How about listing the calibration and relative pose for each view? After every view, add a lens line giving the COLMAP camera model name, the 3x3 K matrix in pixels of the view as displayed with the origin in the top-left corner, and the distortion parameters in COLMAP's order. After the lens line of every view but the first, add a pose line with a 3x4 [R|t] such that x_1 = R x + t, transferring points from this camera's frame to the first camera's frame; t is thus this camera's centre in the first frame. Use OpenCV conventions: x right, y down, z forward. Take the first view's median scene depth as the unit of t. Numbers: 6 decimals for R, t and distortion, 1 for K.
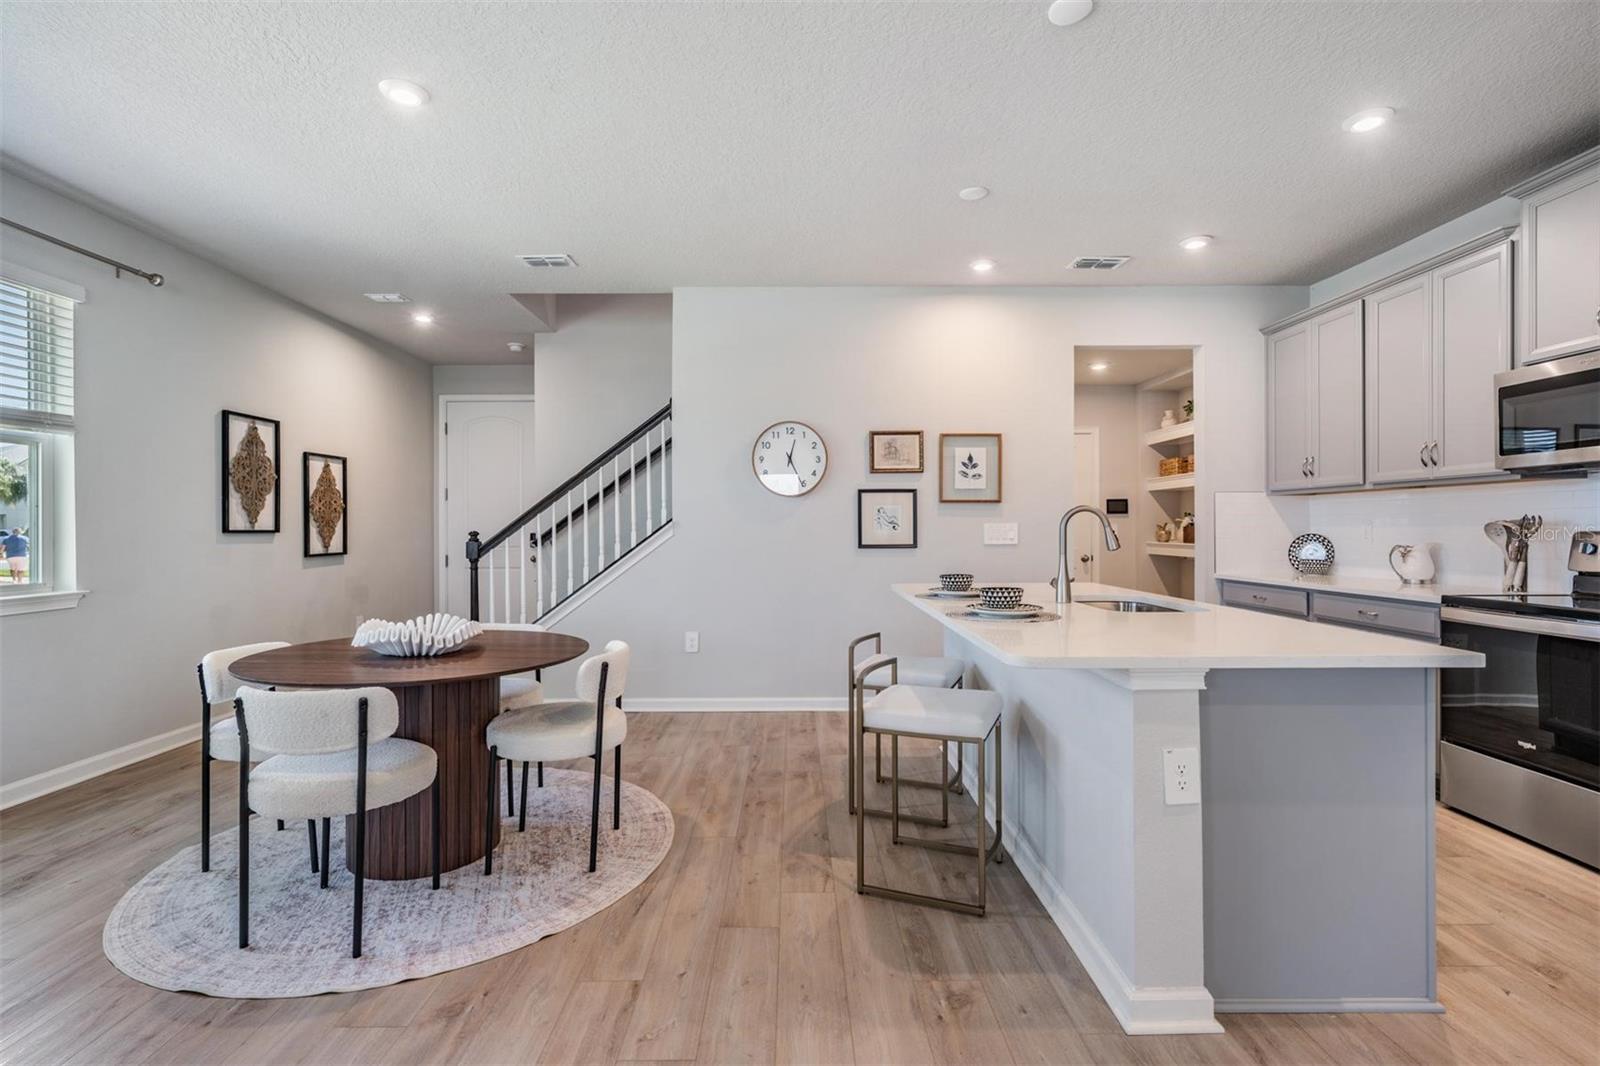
lens RADIAL K [[738.7, 0, 794.5], [0, 738.7, 530.4], [0, 0, 1]] dist [-0.000005, 0.000662]
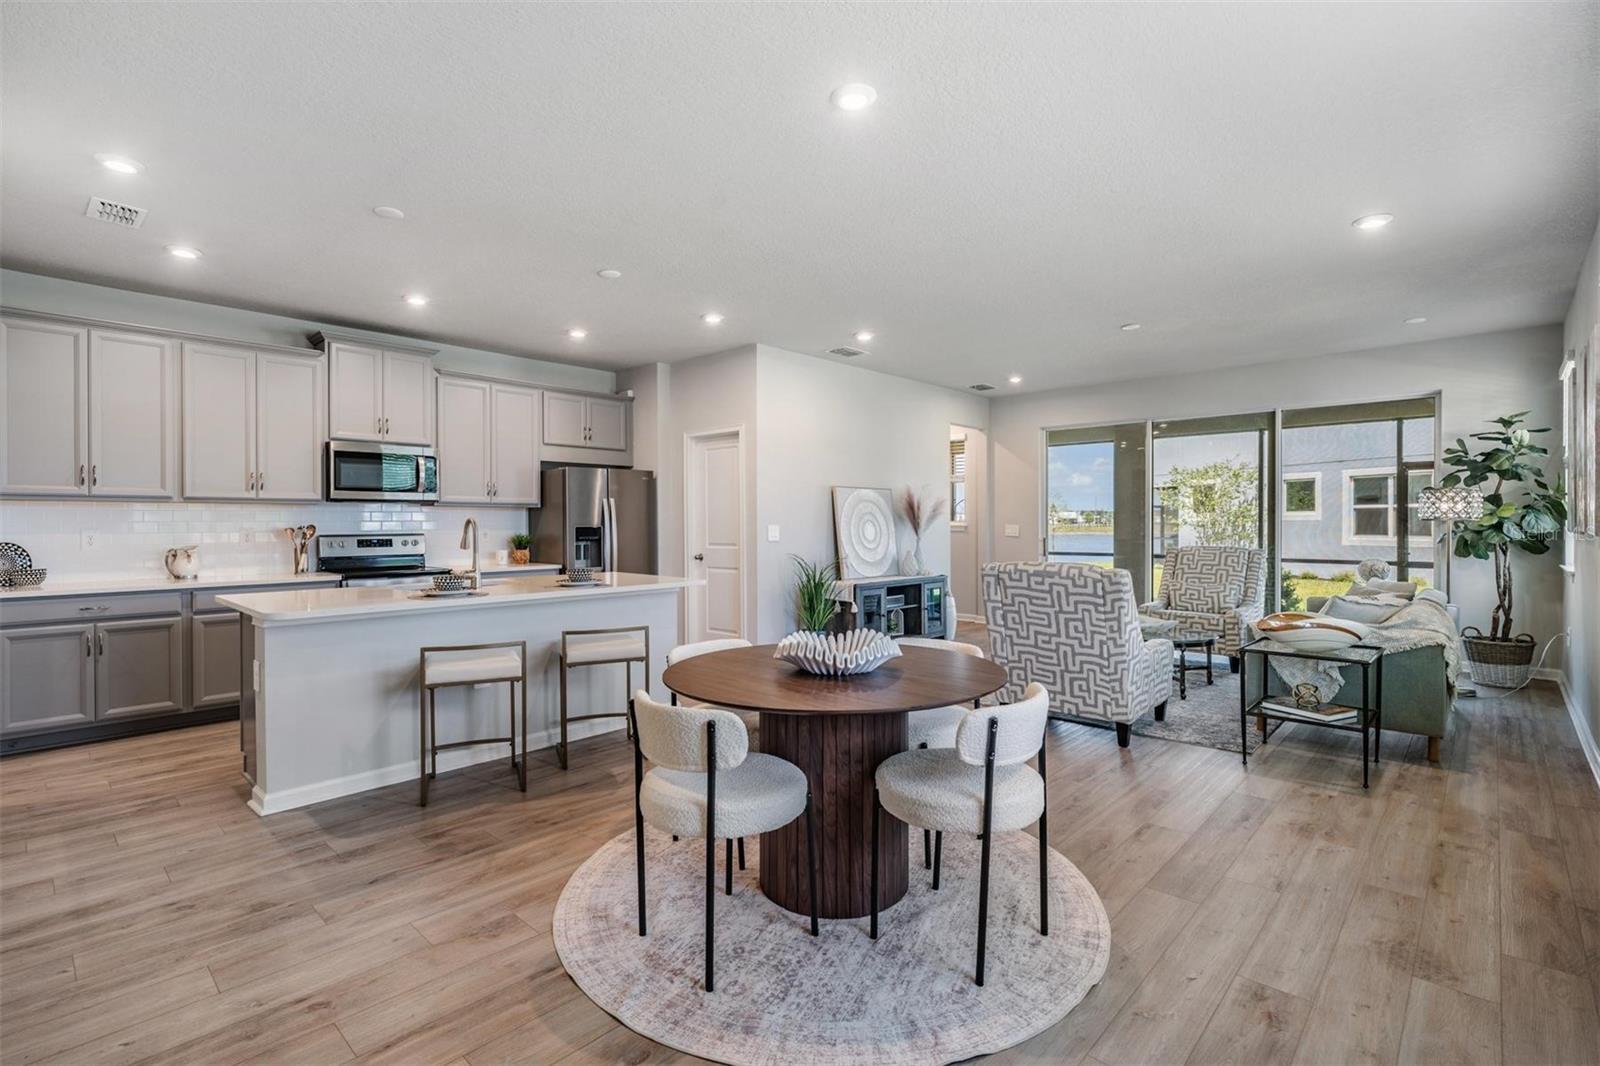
lens RADIAL K [[749.4, 0, 798.4], [0, 749.4, 525.1], [0, 0, 1]] dist [-0.000955, 0.001254]
pose [[-0.729928, 0.003941, 0.683513, -0.776997], [0.008087, 0.999963, 0.002870, -0.014066], [-0.683476, 0.007623, -0.729933, 1.198745]]
